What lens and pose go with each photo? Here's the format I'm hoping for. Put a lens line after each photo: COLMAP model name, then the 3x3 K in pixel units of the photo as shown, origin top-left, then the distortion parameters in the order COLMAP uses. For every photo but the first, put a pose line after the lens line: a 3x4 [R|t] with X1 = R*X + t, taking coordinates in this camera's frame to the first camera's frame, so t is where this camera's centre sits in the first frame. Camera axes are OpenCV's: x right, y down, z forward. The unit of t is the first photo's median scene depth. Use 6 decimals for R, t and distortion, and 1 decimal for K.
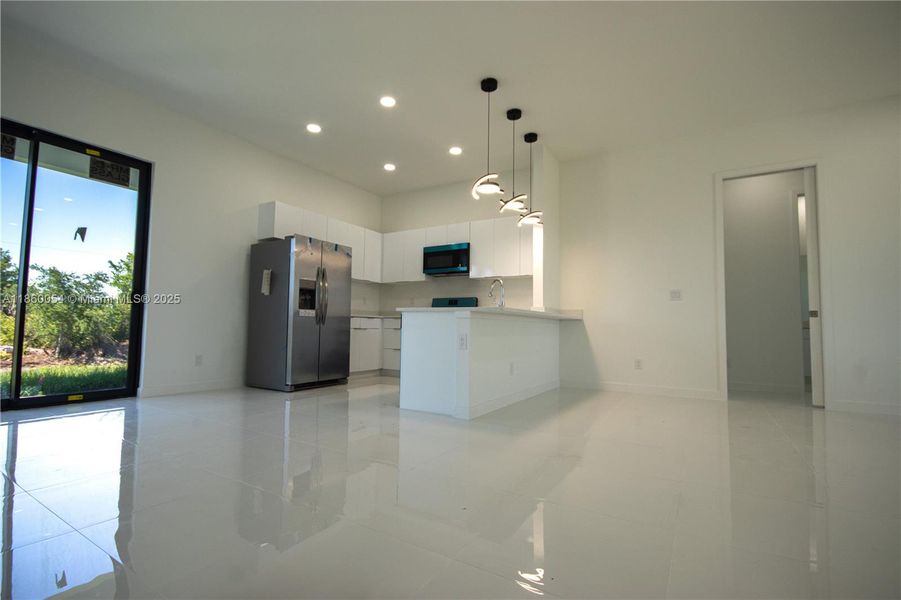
lens RADIAL K [[422.8, 0, 450.5], [0, 422.8, 300.0], [0, 0, 1]] dist [-0.000427, -0.000173]
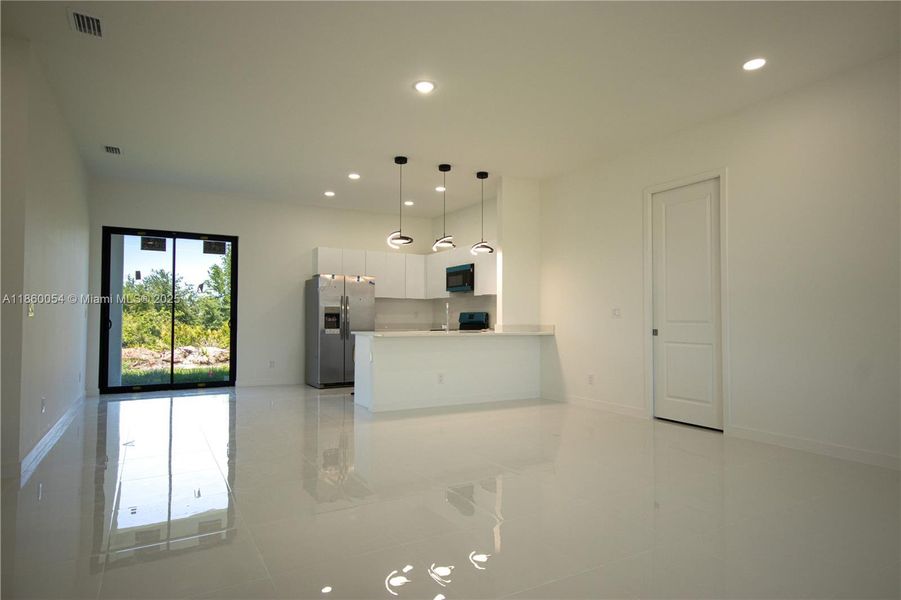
lens RADIAL K [[517.9, 0, 450.5], [0, 517.9, 300.0], [0, 0, 1]] dist [0.003542, 0.002297]
pose [[0.881187, -0.030647, -0.471773, 0.757266], [0.042688, 0.998978, 0.014839, -0.075720], [0.470837, -0.033215, 0.881595, -0.269833]]
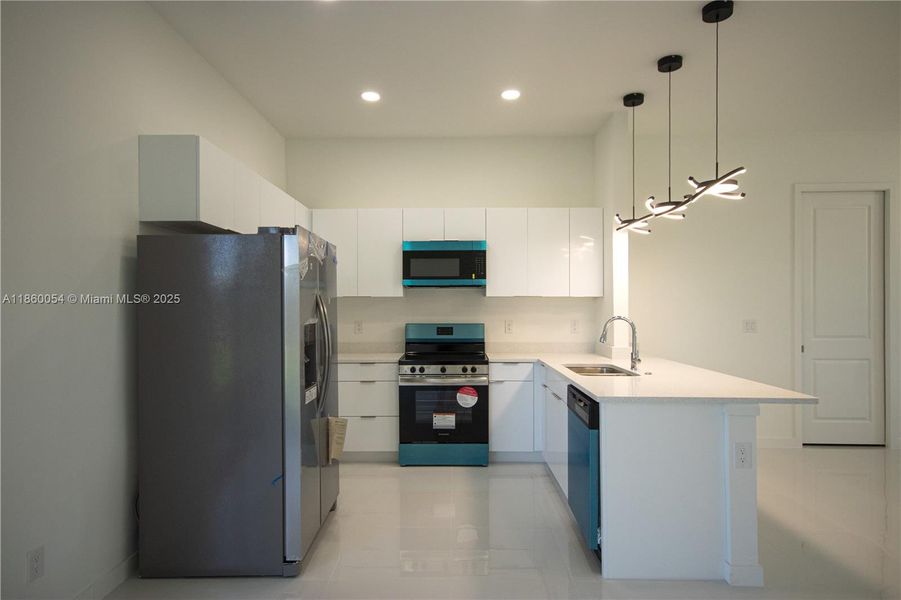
lens RADIAL K [[517.9, 0, 450.5], [0, 517.9, 300.0], [0, 0, 1]] dist [0.003542, 0.002297]
pose [[0.862151, -0.010469, 0.506542, -0.481410], [-0.017470, 0.998578, 0.050372, -0.102278], [-0.506349, -0.052278, 0.860742, 0.421353]]
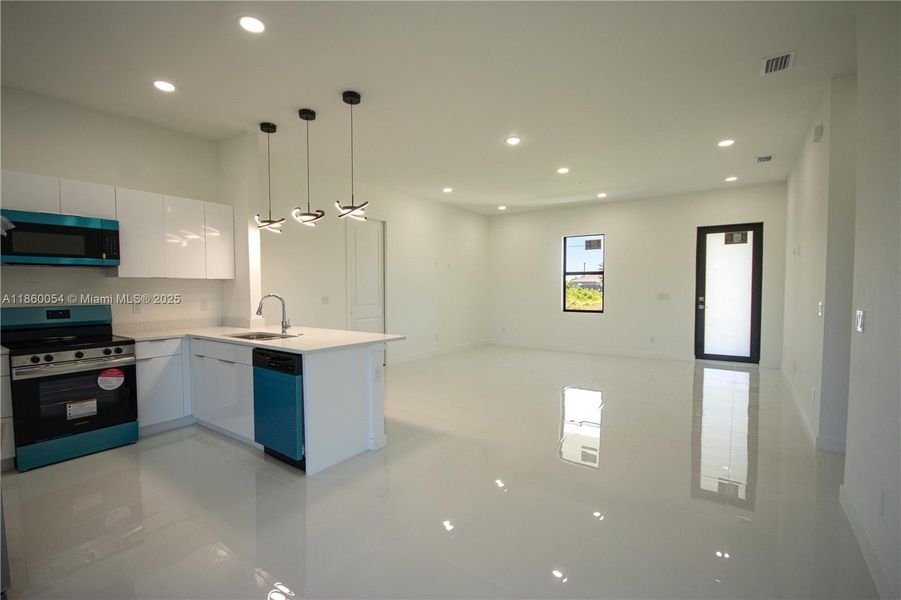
lens RADIAL K [[422.8, 0, 450.5], [0, 422.8, 300.0], [0, 0, 1]] dist [-0.000427, -0.000173]
pose [[0.055454, -0.046447, 0.997380, -0.678949], [-0.060334, 0.996936, 0.049780, -0.095277], [-0.996637, -0.062937, 0.052482, 0.560898]]
